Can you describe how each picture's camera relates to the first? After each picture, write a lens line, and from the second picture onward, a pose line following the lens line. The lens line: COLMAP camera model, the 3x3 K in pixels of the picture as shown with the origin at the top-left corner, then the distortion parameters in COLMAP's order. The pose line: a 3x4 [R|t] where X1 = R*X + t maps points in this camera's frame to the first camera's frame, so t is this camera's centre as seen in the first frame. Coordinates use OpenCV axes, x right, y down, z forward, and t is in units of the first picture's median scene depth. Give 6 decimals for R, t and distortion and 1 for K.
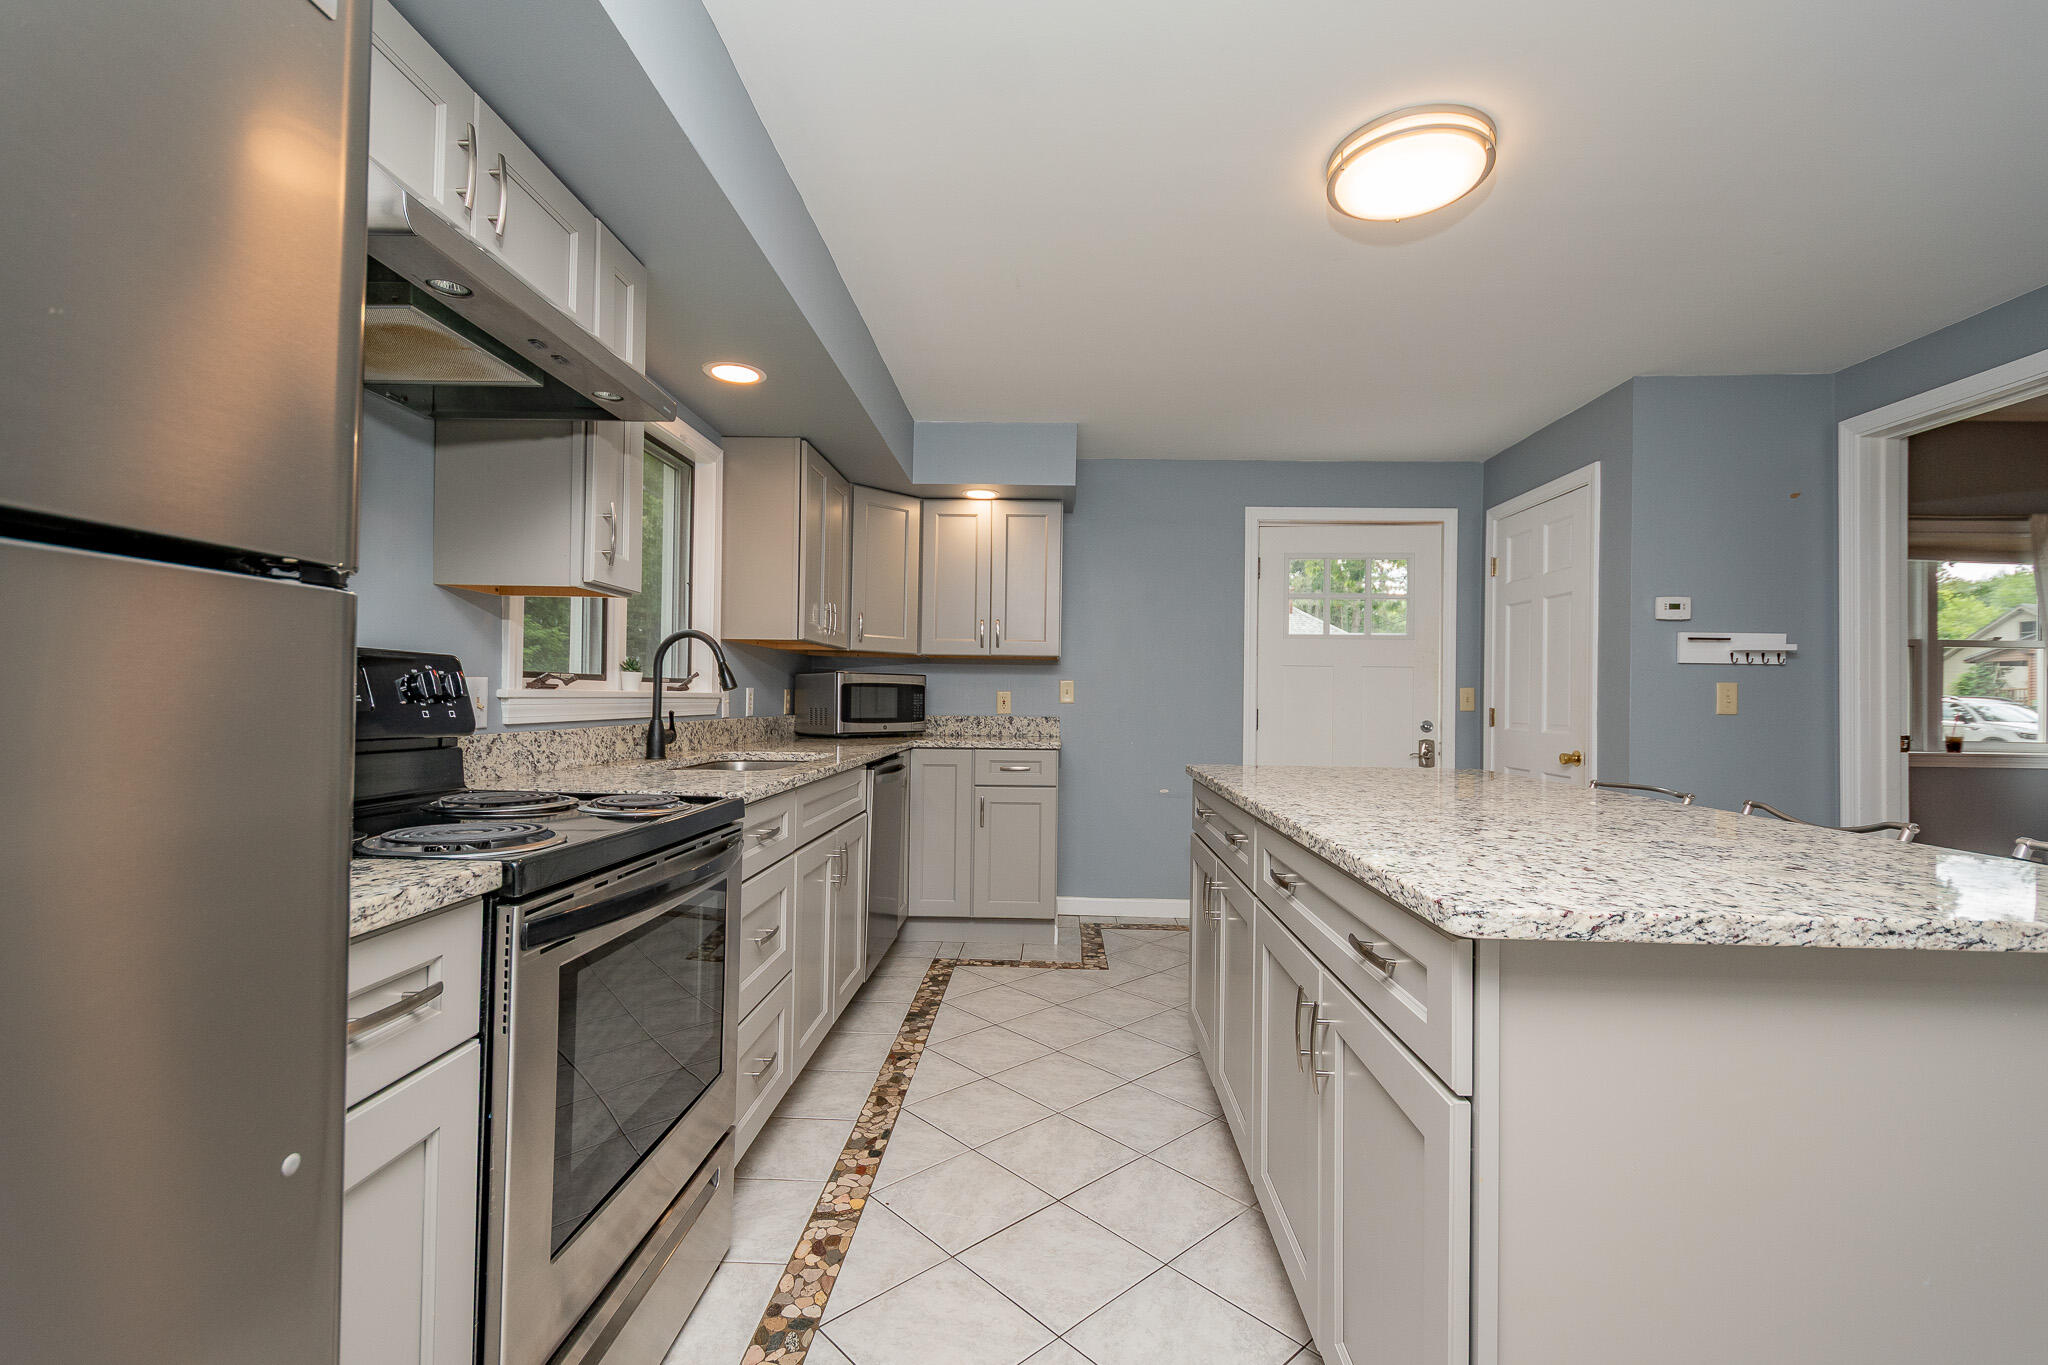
lens RADIAL K [[898.1, 0, 1036.6], [0, 898.1, 688.5], [0, 0, 1]] dist [0.000285, -0.000075]
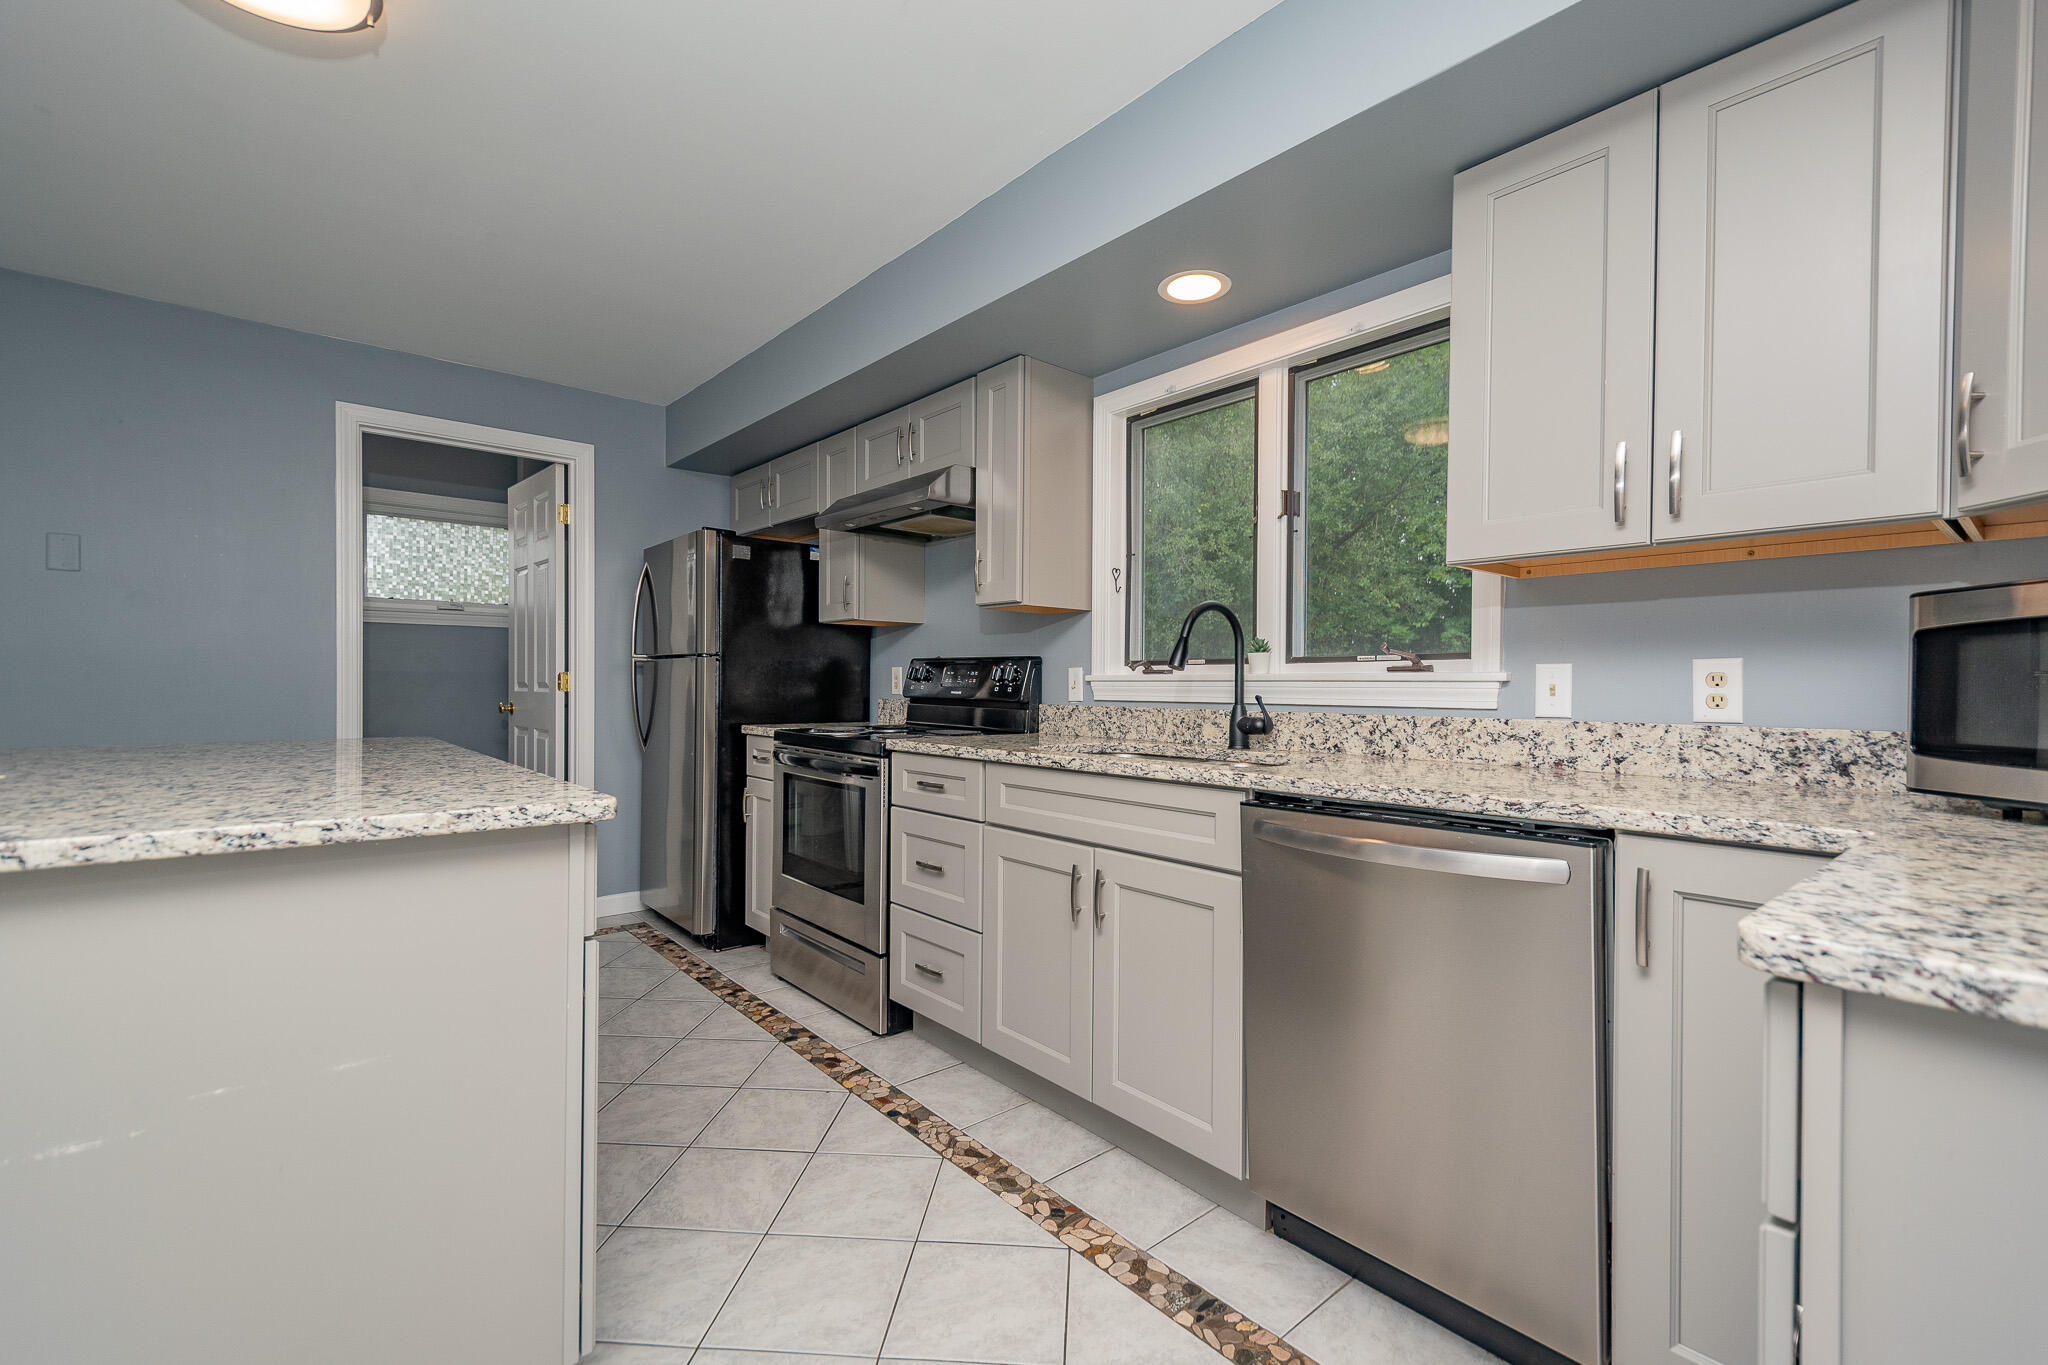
lens RADIAL K [[898.1, 0, 1036.6], [0, 898.1, 688.5], [0, 0, 1]] dist [0.000285, -0.000075]
pose [[-0.745074, -0.010666, -0.666896, 0.395887], [-0.005140, 0.999934, -0.010249, 0.035142], [0.666962, -0.004208, -0.745080, 1.889271]]
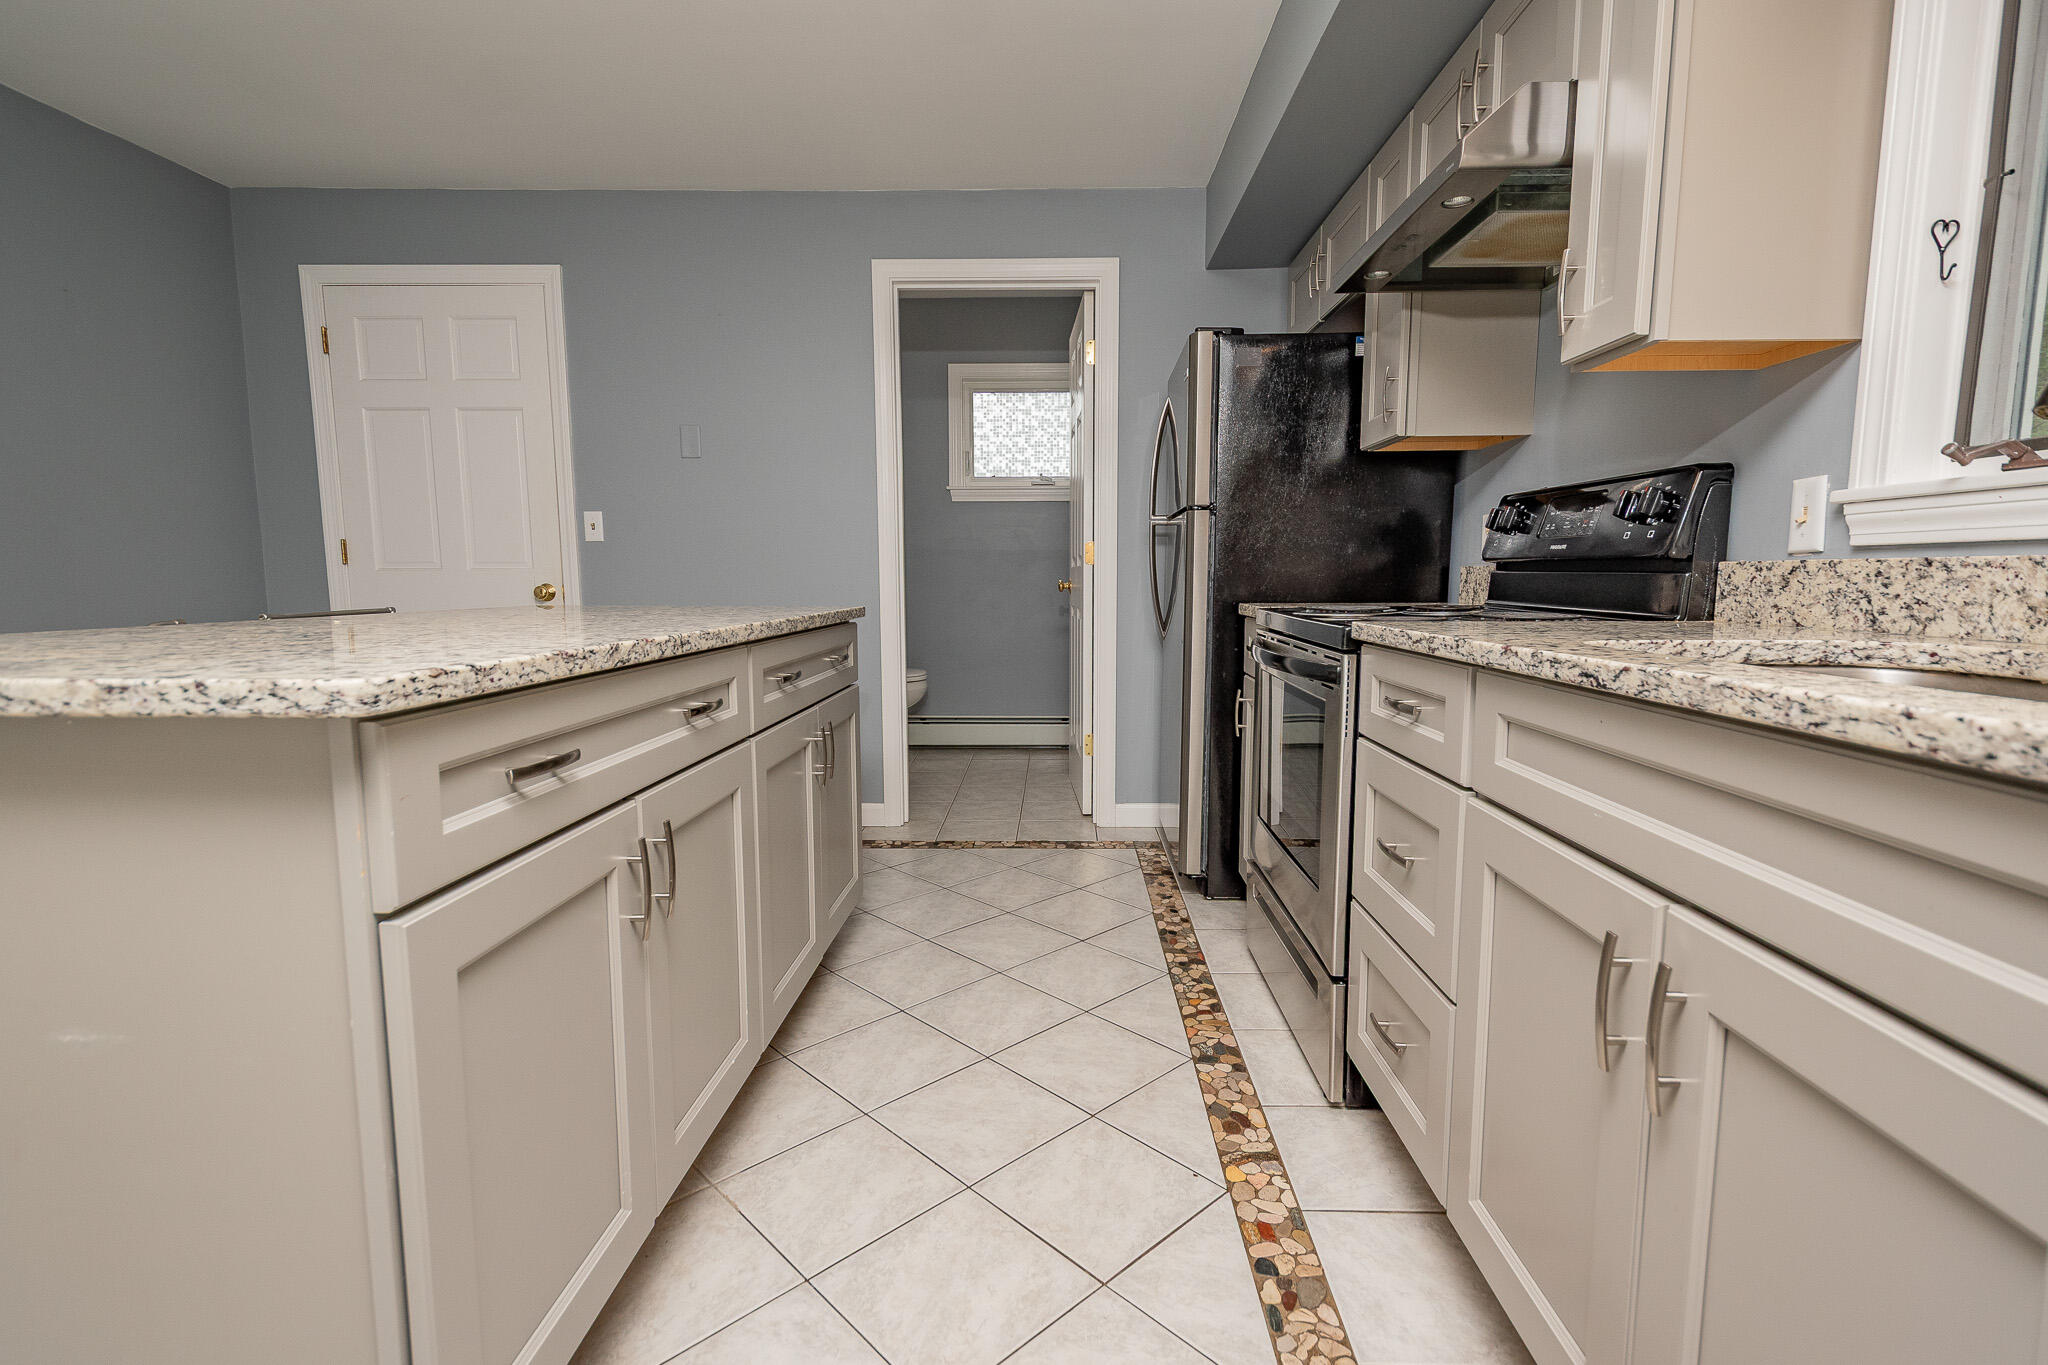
lens RADIAL K [[979.9, 0, 1022.4], [0, 979.9, 689.1], [0, 0, 1]] dist [0.034118, -0.016031]
pose [[-0.999875, -0.008065, 0.013573, -0.023888], [-0.006605, 0.994514, 0.104392, 0.067000], [-0.014341, 0.104289, -0.994444, 1.620063]]
